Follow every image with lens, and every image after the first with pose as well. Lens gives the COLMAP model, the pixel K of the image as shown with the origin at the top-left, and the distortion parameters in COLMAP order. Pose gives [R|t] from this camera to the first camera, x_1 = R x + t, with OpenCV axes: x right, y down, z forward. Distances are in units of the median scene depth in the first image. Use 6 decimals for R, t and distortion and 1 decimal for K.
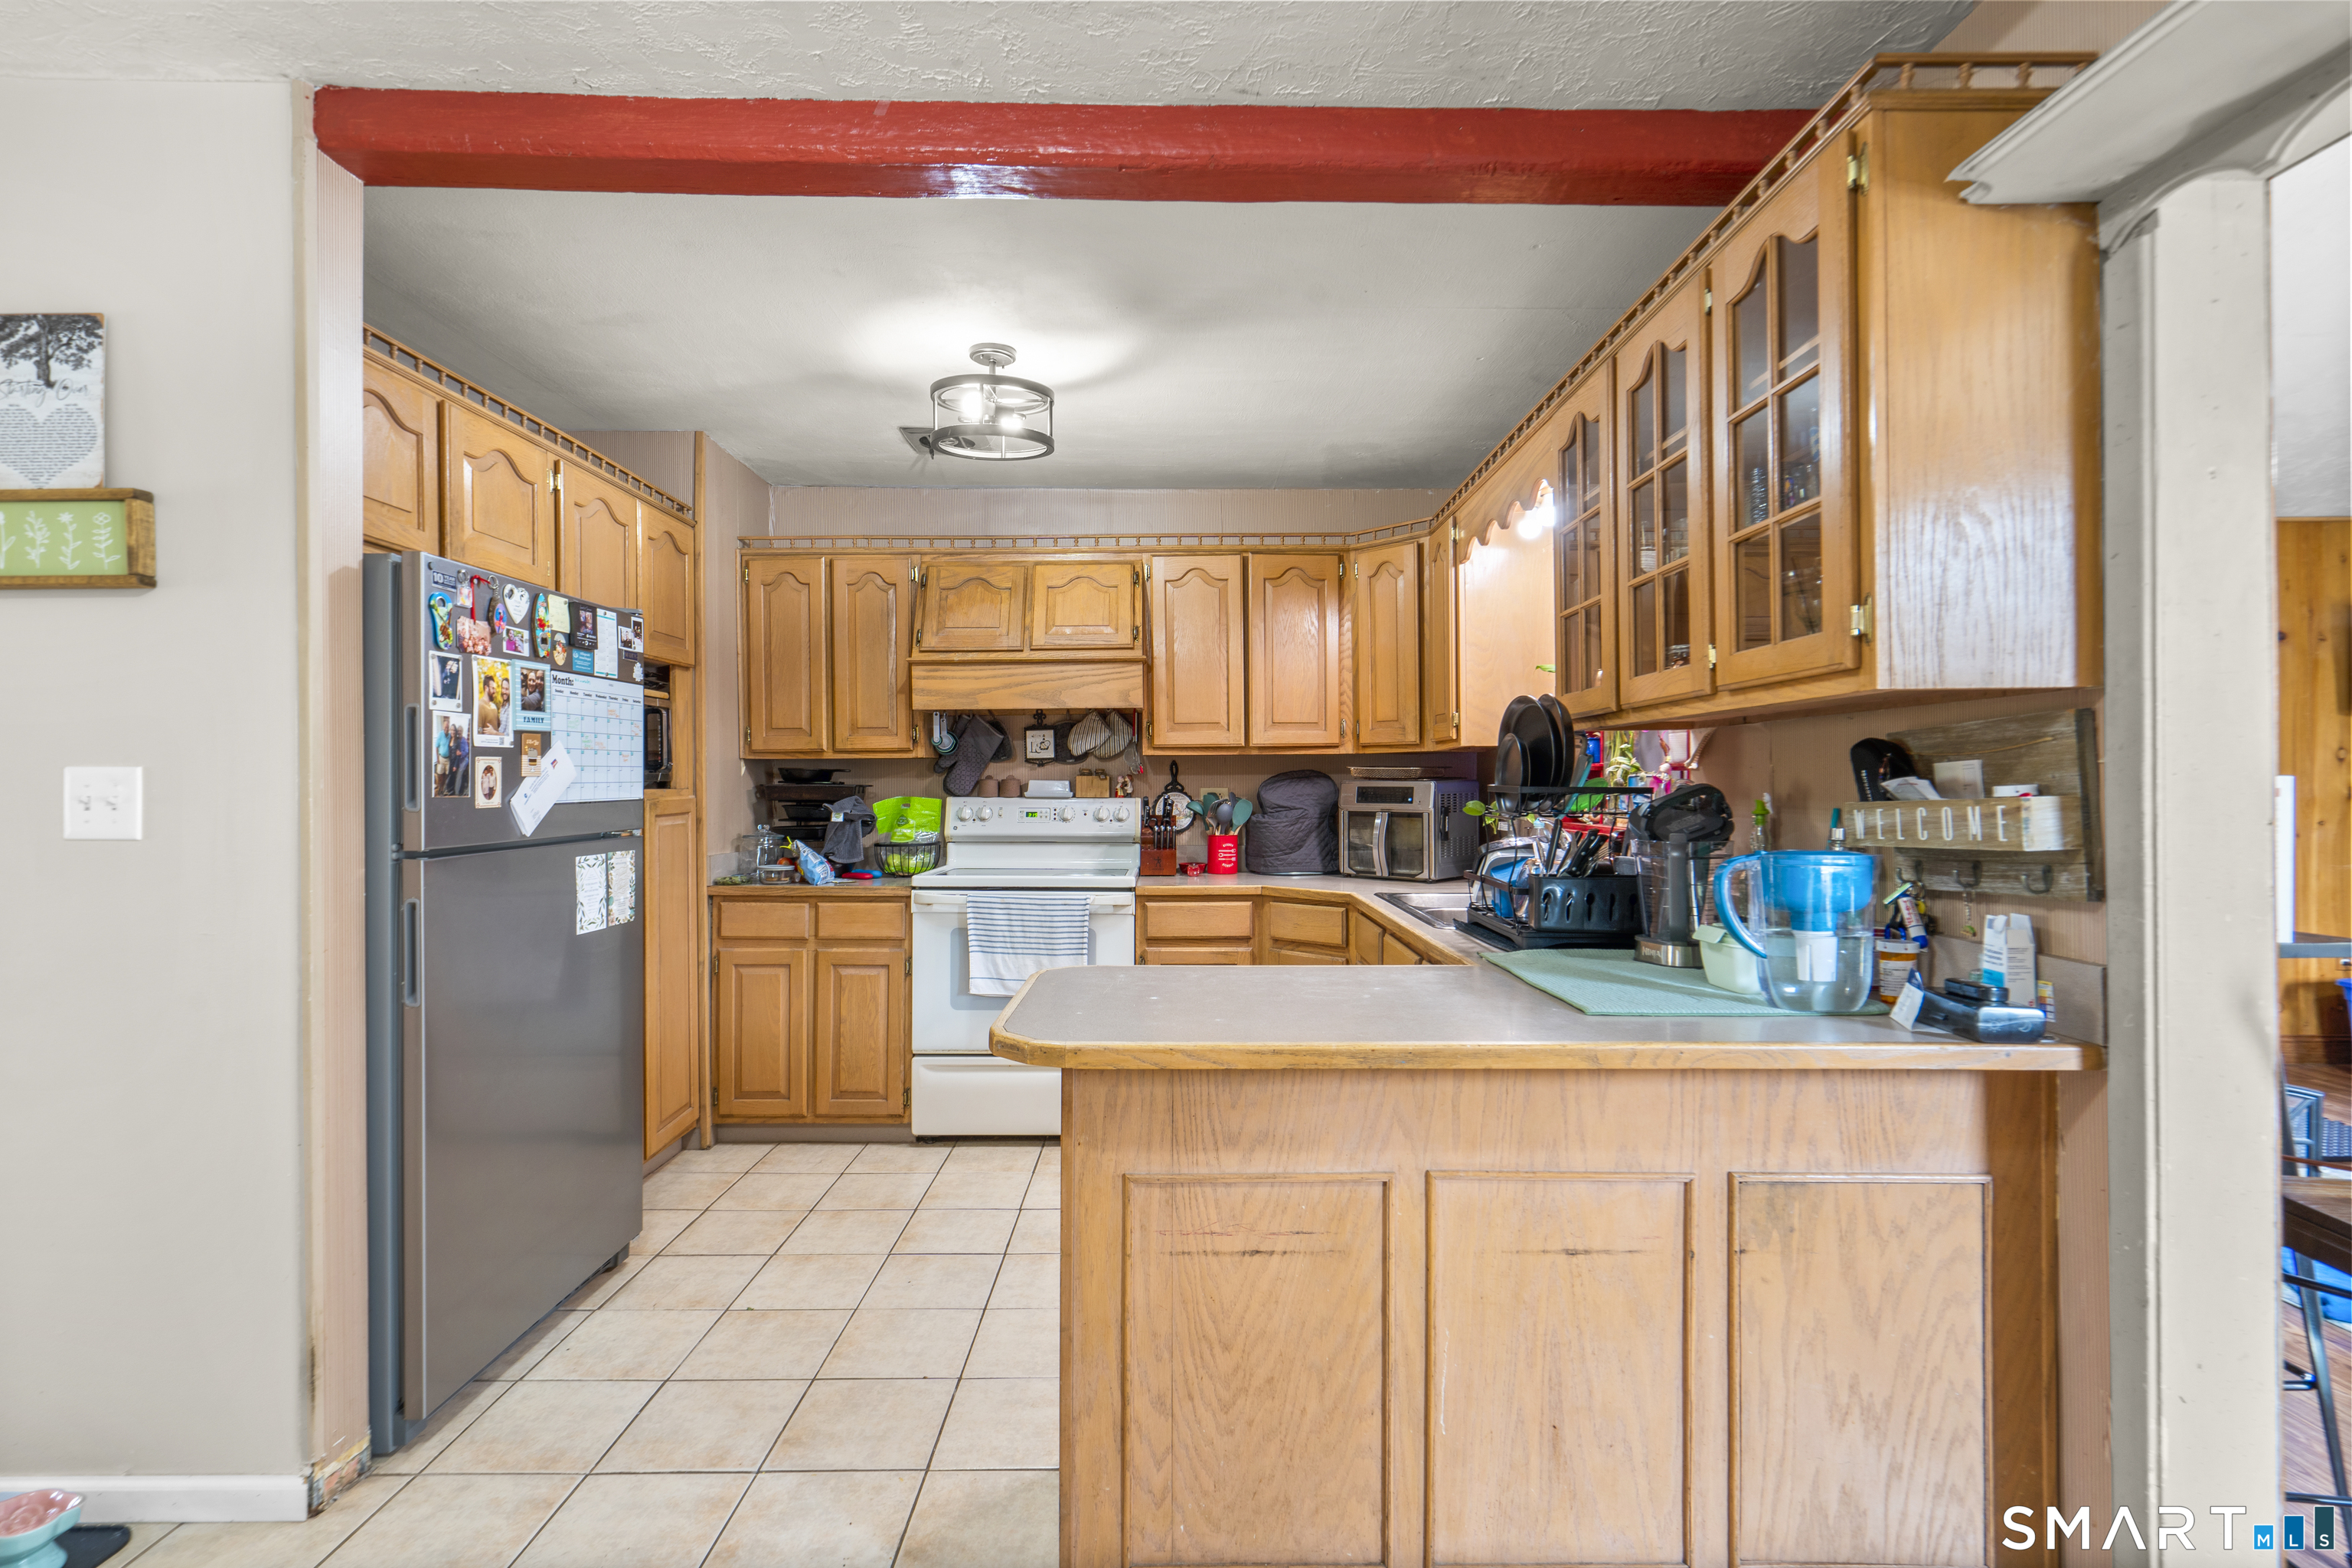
lens RADIAL K [[1087.7, 0, 1185.9], [0, 1087.7, 780.9], [0, 0, 1]] dist [-0.010395, 0.003307]
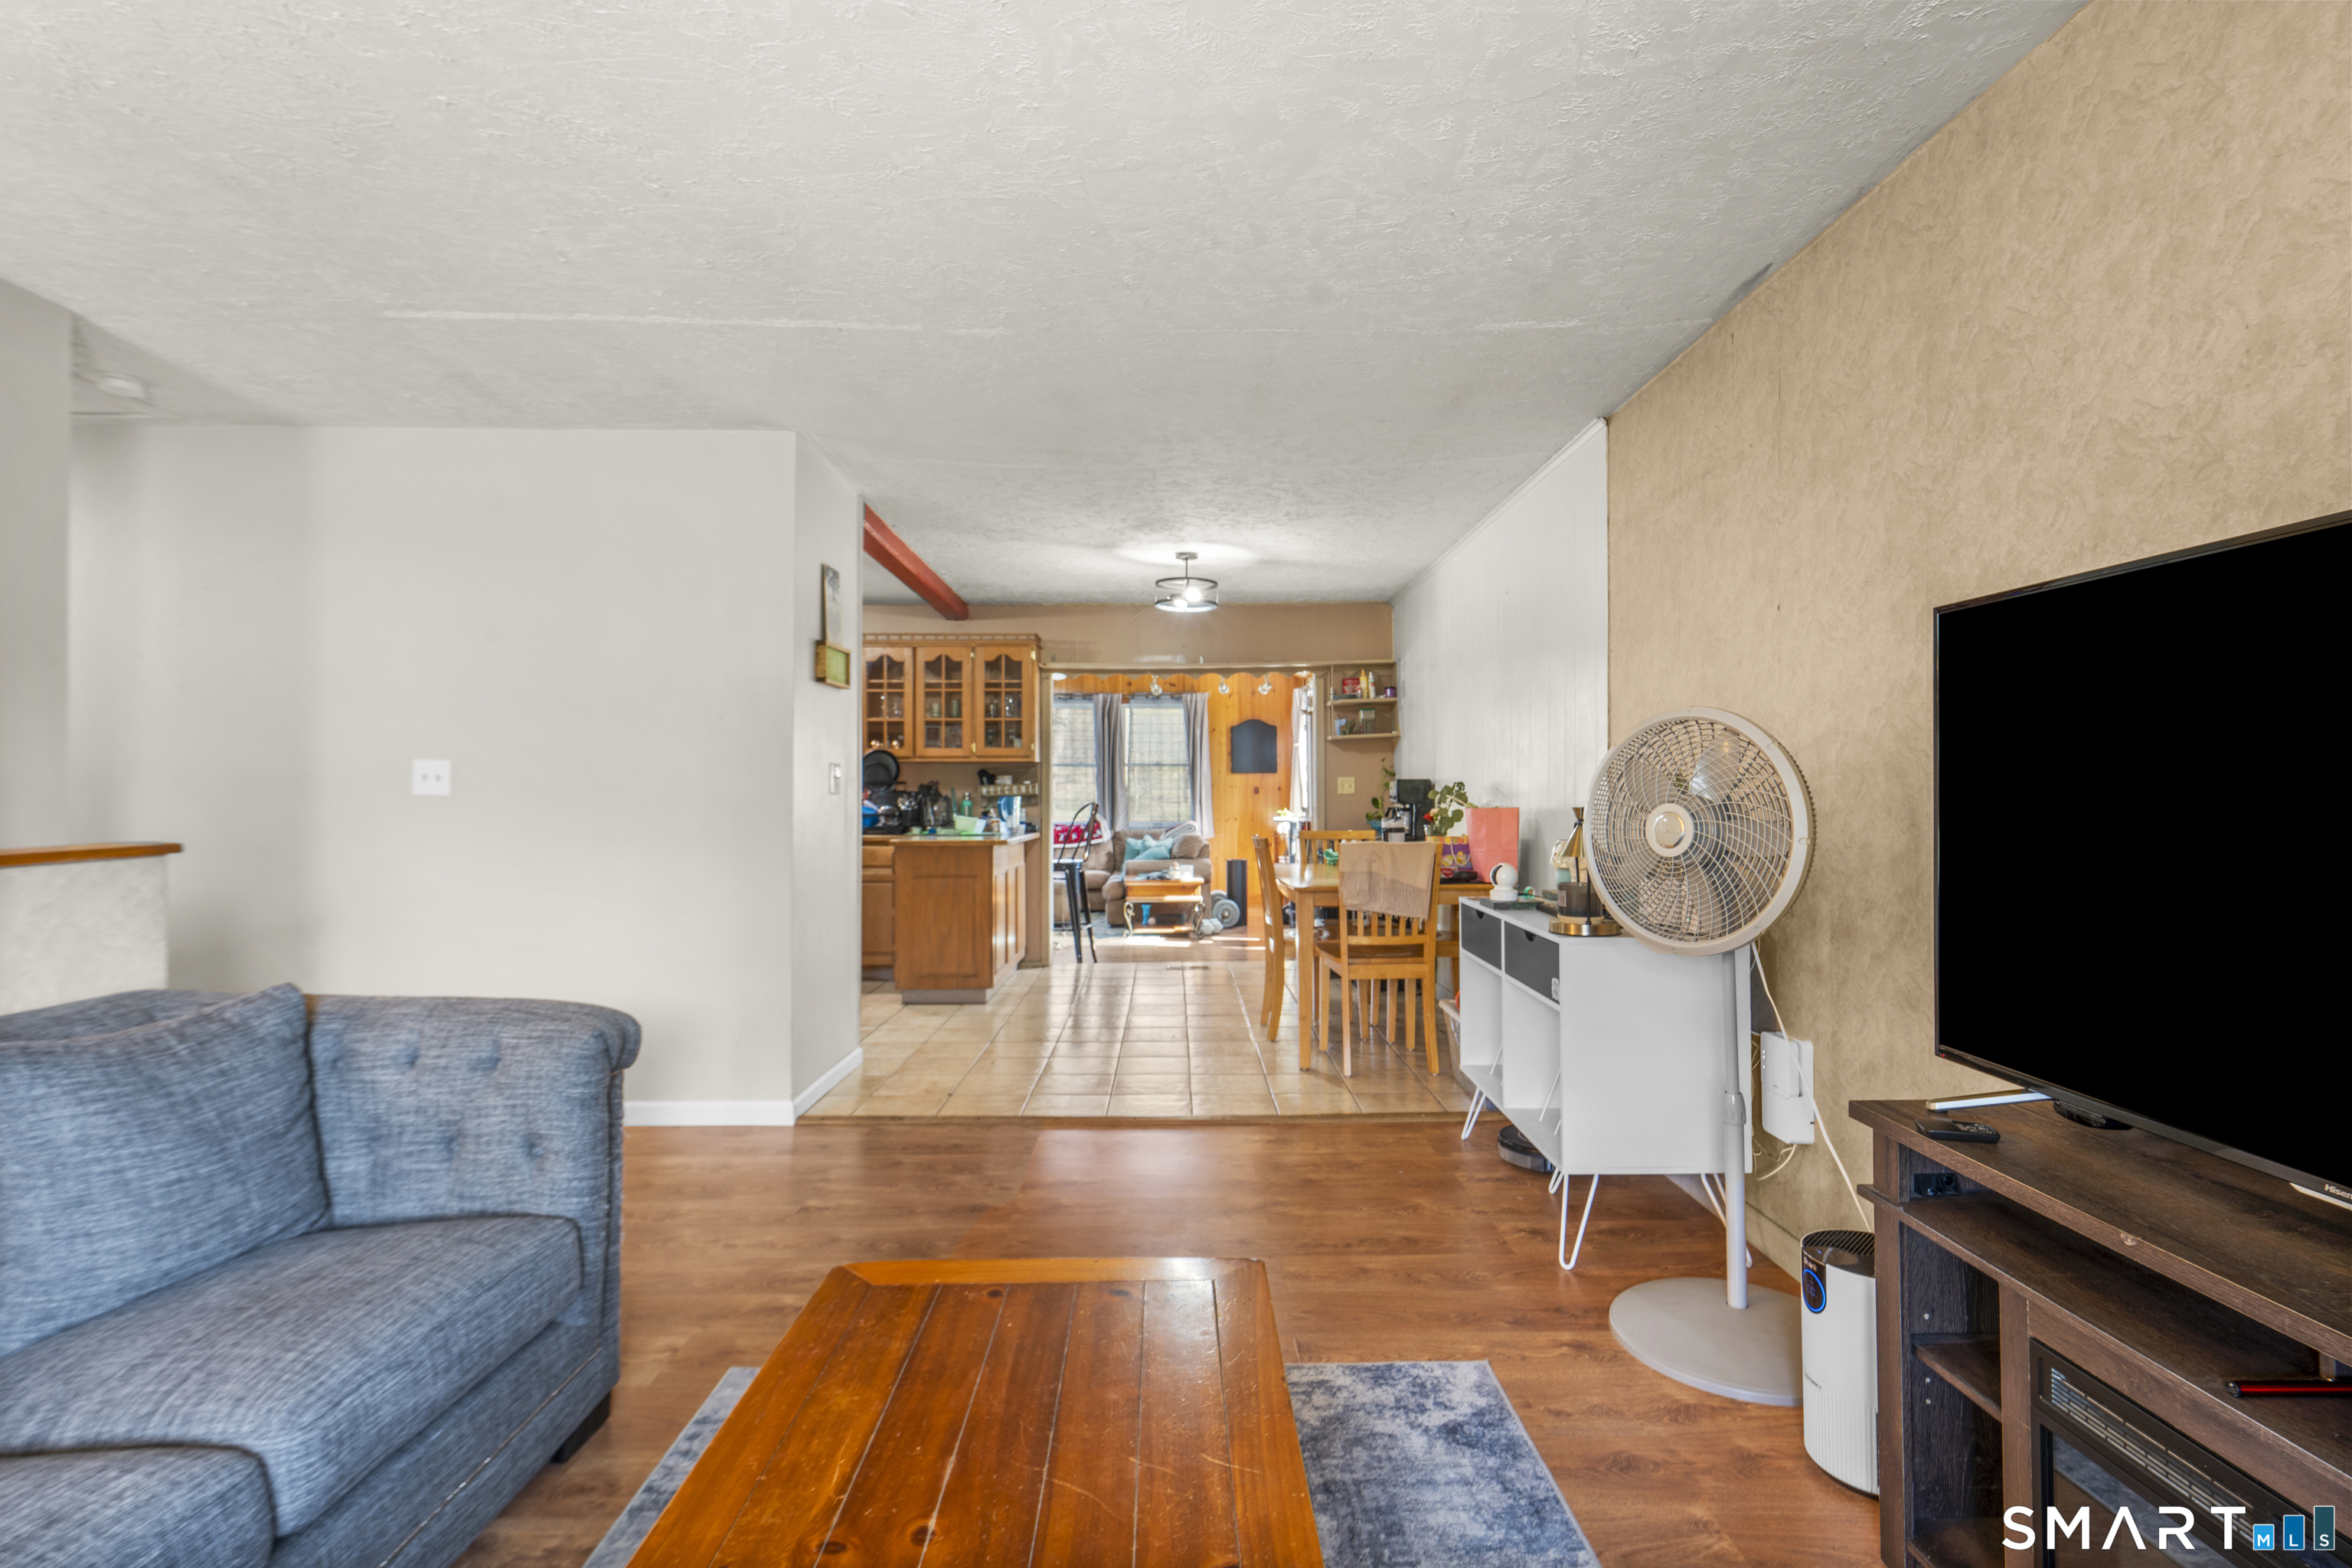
lens RADIAL K [[1087.7, 0, 1172.3], [0, 1087.7, 782.8], [0, 0, 1]] dist [-0.010395, 0.003307]
pose [[-0.002615, 0.006485, 0.999976, -1.488195], [-0.002002, 0.999977, -0.006490, 0.015276], [-0.999995, -0.002019, -0.002602, 0.141034]]
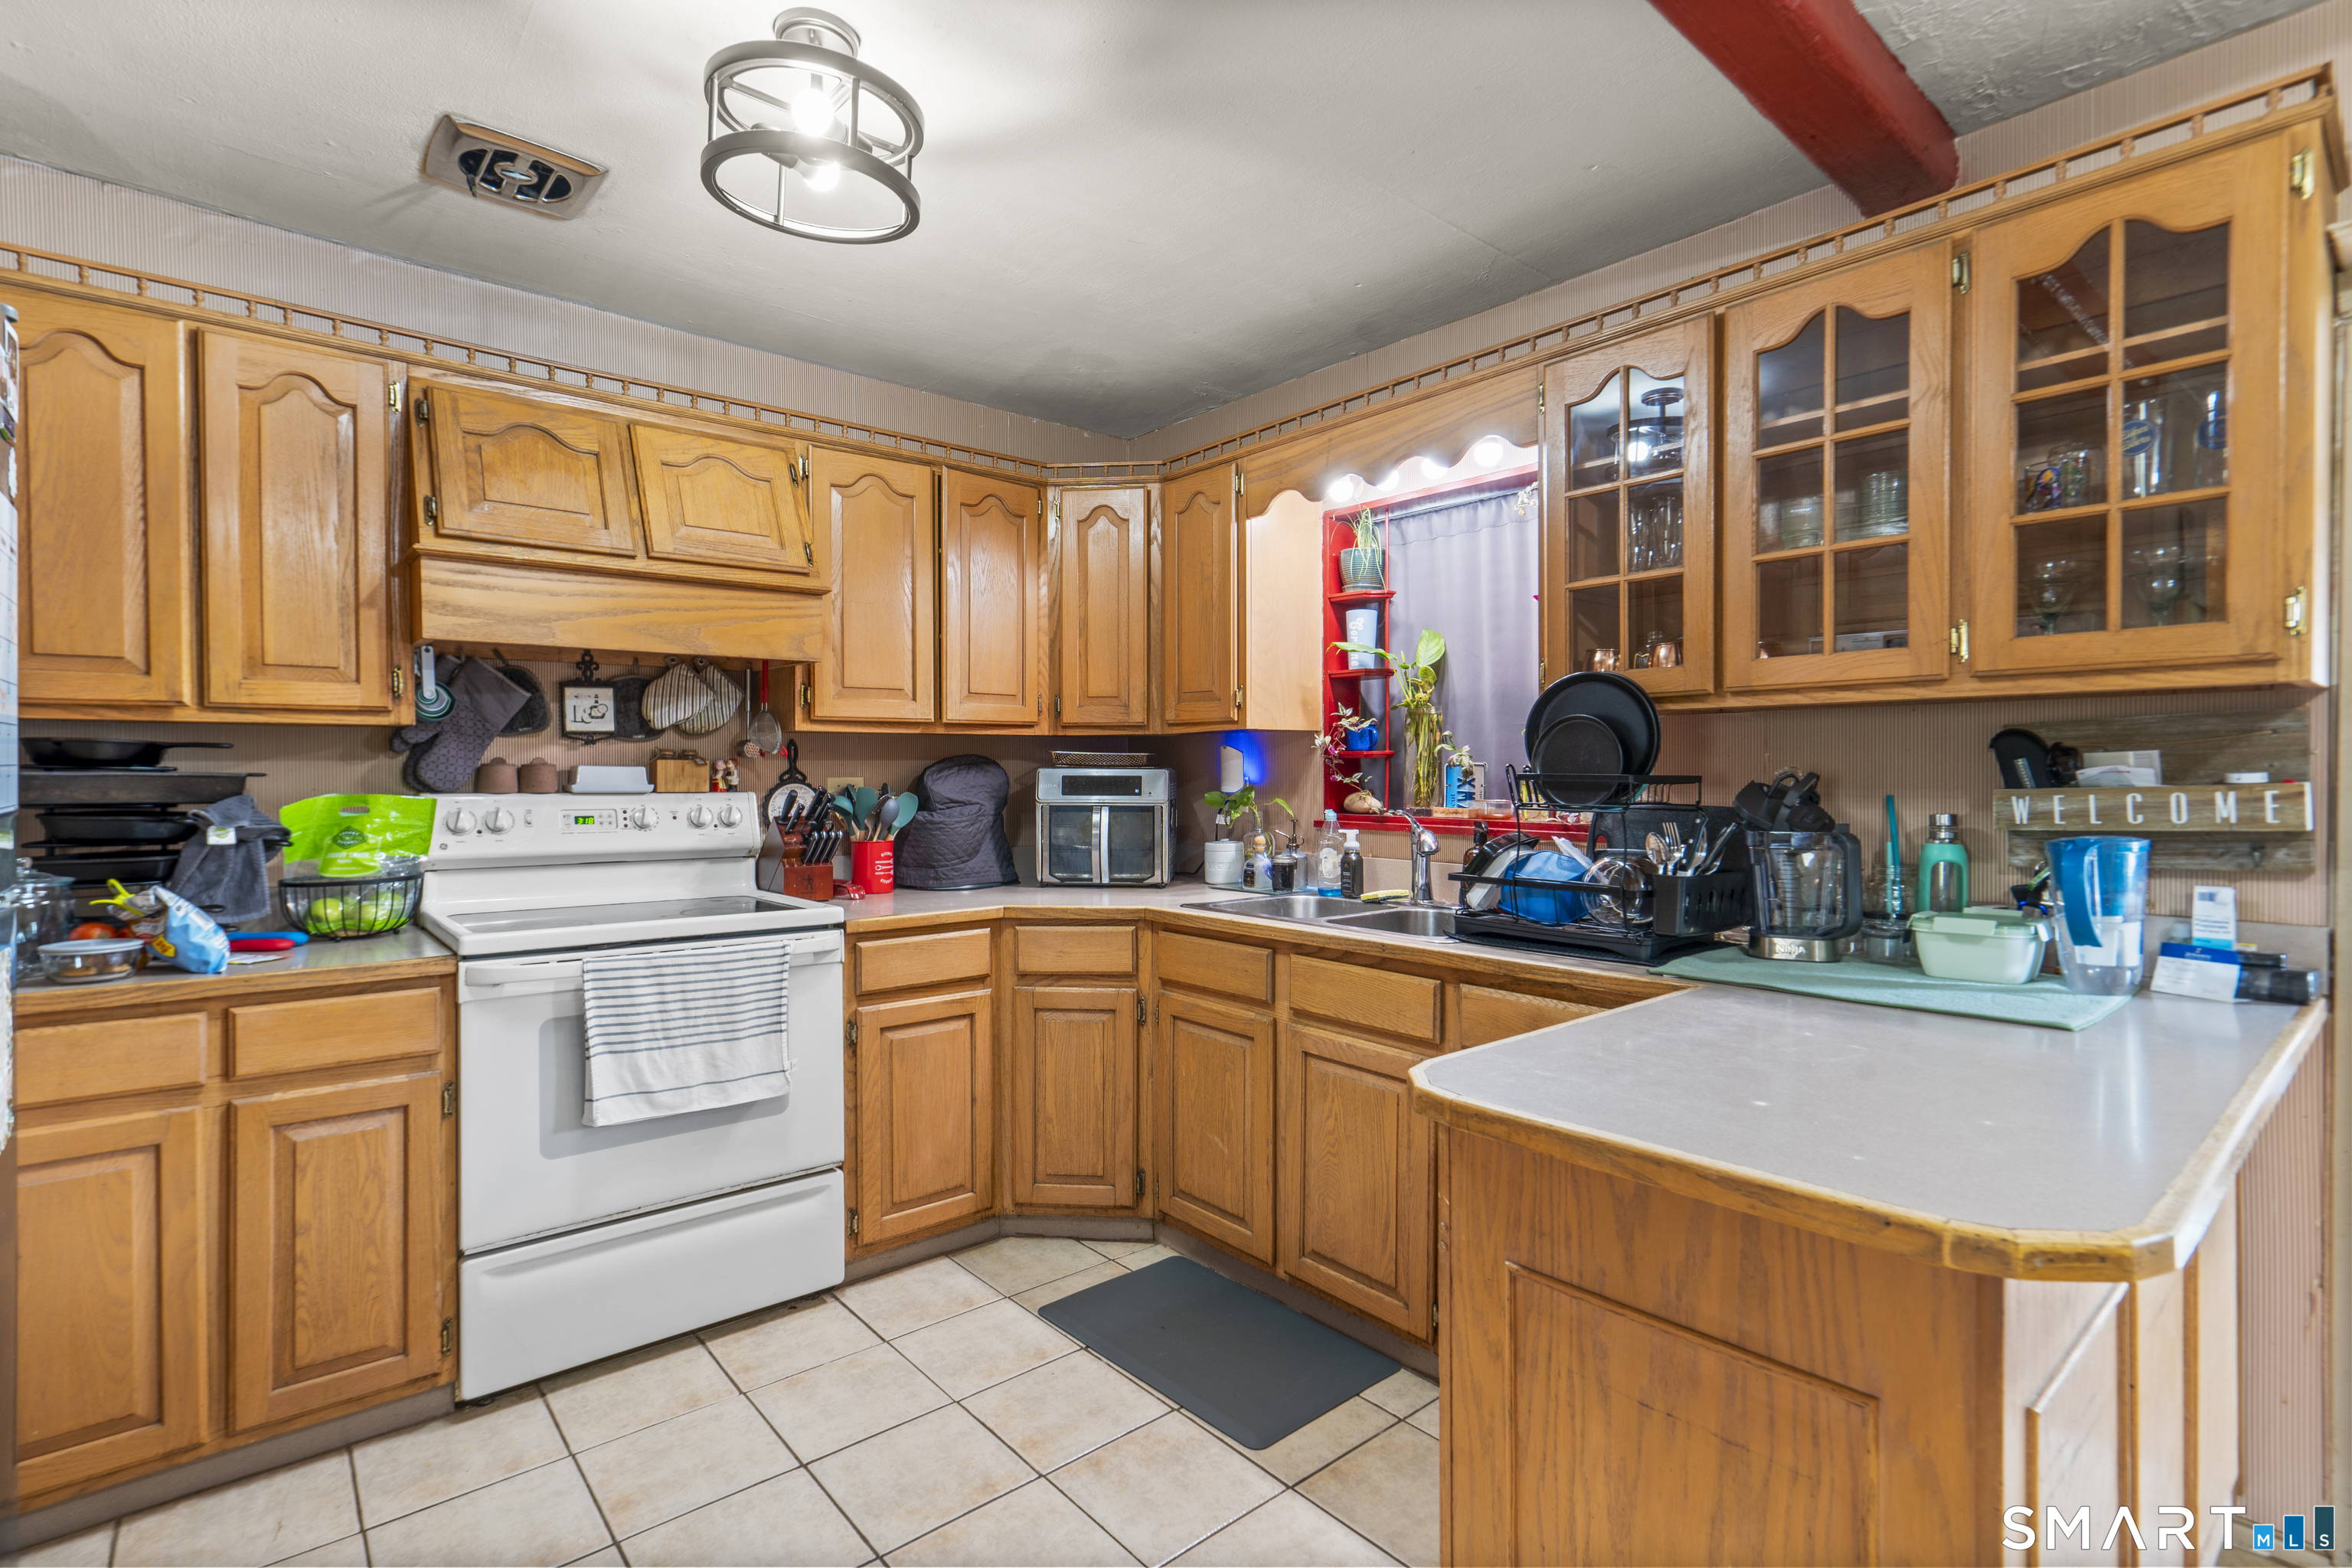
lens RADIAL K [[1087.7, 0, 1166.9], [0, 1087.7, 778.9], [0, 0, 1]] dist [-0.010395, 0.003307]
pose [[0.766168, -0.002452, 0.642635, -0.307545], [-0.002493, 0.999974, 0.006787, 0.002021], [-0.642635, -0.006802, 0.766142, 0.320611]]
